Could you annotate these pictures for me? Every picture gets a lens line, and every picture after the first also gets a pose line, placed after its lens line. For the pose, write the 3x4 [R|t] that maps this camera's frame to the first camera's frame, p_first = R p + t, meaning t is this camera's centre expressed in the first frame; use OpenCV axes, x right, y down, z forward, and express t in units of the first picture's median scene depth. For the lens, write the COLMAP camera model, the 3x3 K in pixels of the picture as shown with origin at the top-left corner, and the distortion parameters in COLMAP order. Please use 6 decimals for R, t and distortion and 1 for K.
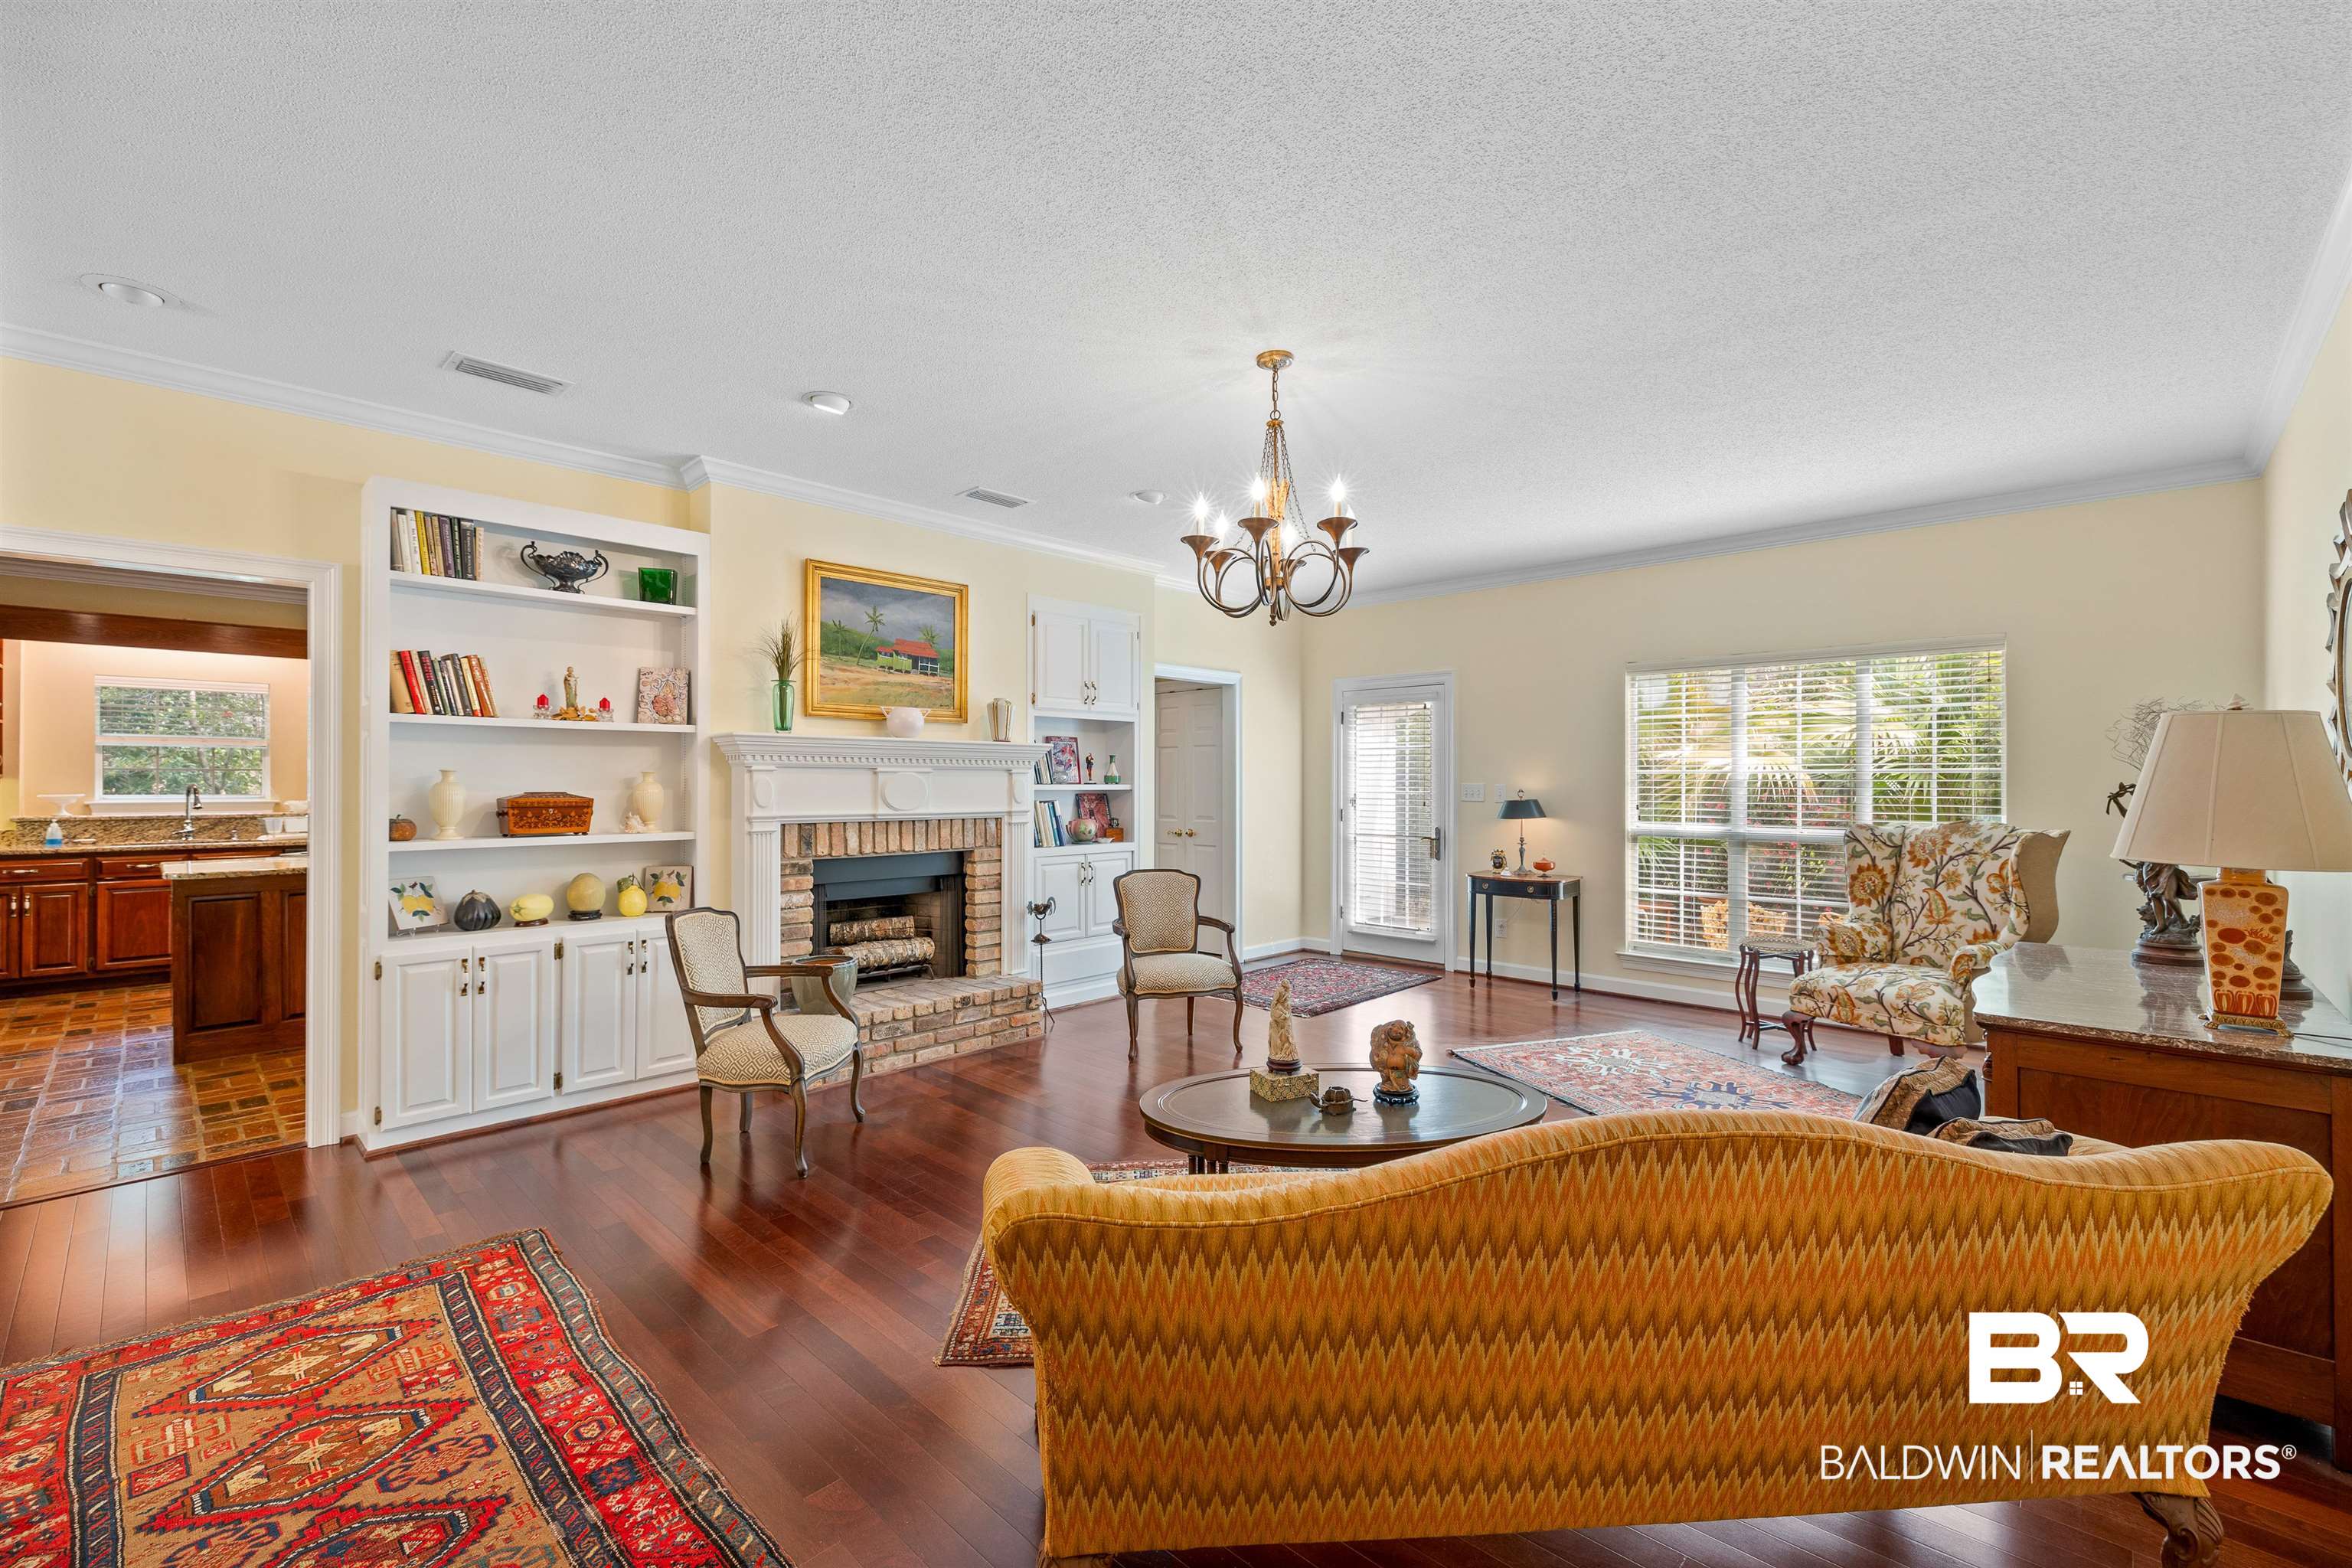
lens RADIAL K [[990.7, 0, 1174.3], [0, 990.7, 783.7], [0, 0, 1]] dist [-0.000742, -0.000150]
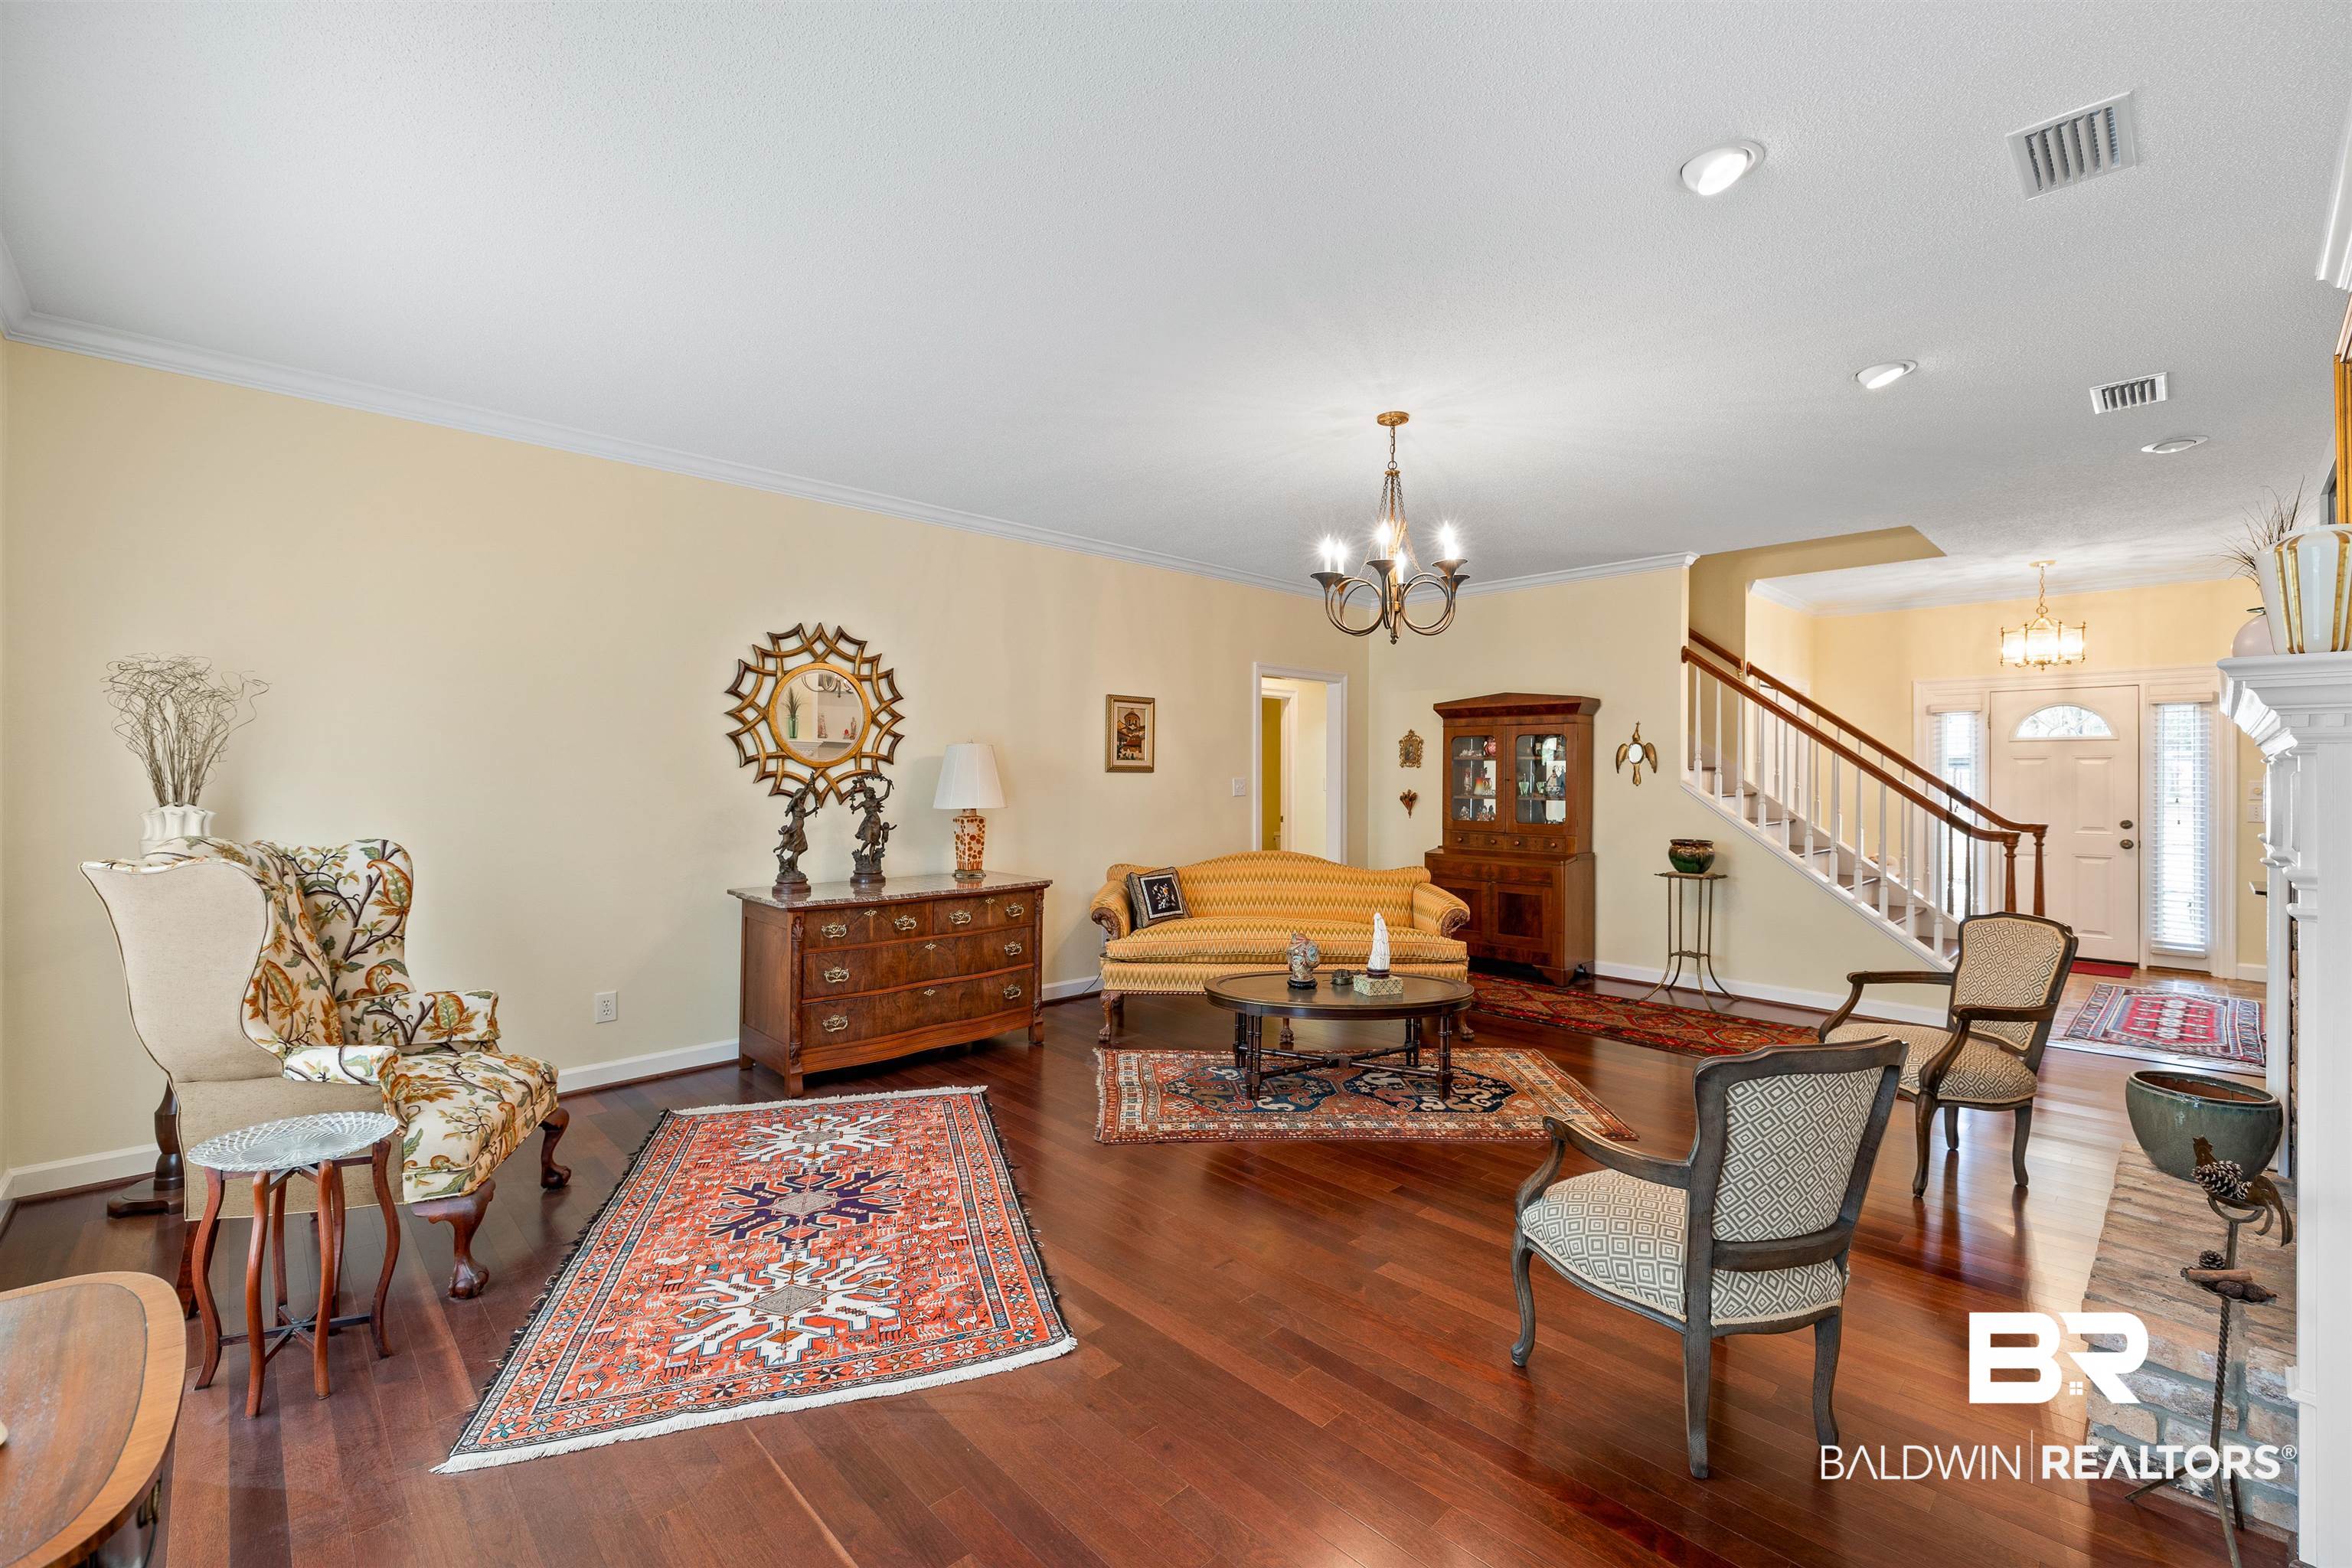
lens RADIAL K [[990.7, 0, 1180.7], [0, 990.7, 777.3], [0, 0, 1]] dist [-0.000742, -0.000150]
pose [[-0.999220, -0.003126, 0.039355, 0.234779], [-0.002984, 0.999989, 0.003659, -0.001494], [-0.039366, 0.003539, -0.999219, 1.664660]]
